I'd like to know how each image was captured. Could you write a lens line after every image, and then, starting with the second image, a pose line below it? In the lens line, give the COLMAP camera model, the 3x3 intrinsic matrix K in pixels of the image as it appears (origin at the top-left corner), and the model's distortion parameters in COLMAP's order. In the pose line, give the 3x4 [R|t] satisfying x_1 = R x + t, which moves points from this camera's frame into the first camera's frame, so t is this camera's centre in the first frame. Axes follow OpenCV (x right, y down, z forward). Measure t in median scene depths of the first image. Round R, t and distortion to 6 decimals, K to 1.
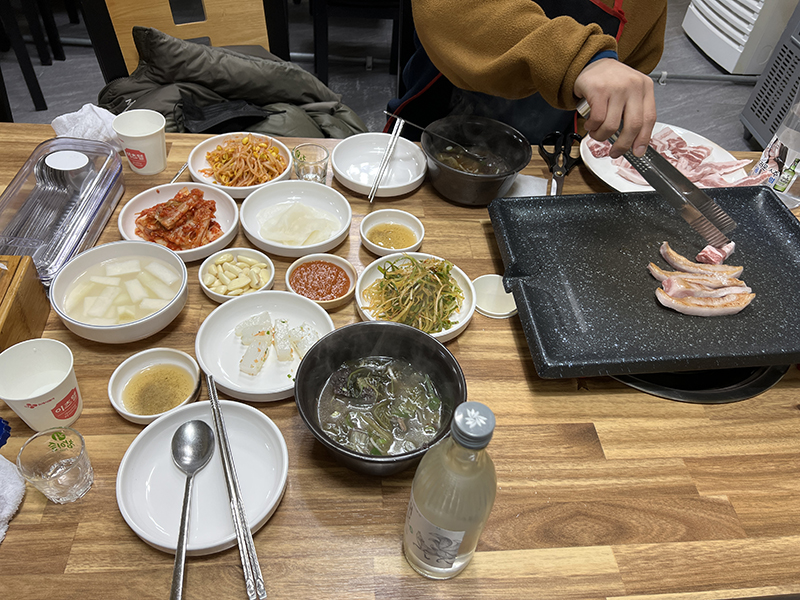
lens RADIAL K [[603.9, 0, 403.9], [0, 603.9, 306.7], [0, 0, 1]] dist [0.027185, -0.047489]
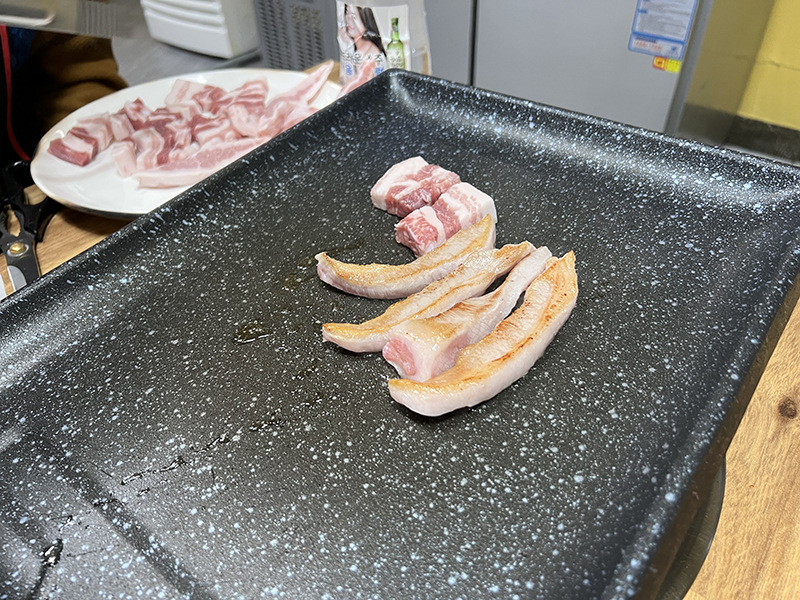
lens RADIAL K [[603.9, 0, 409.9], [0, 603.9, 311.9], [0, 0, 1]] dist [0.027185, -0.047489]
pose [[0.675646, -0.556968, 0.483000, 0.286620], [0.584158, 0.804133, 0.110129, -0.094196], [-0.449735, 0.207741, 0.868667, 0.696077]]
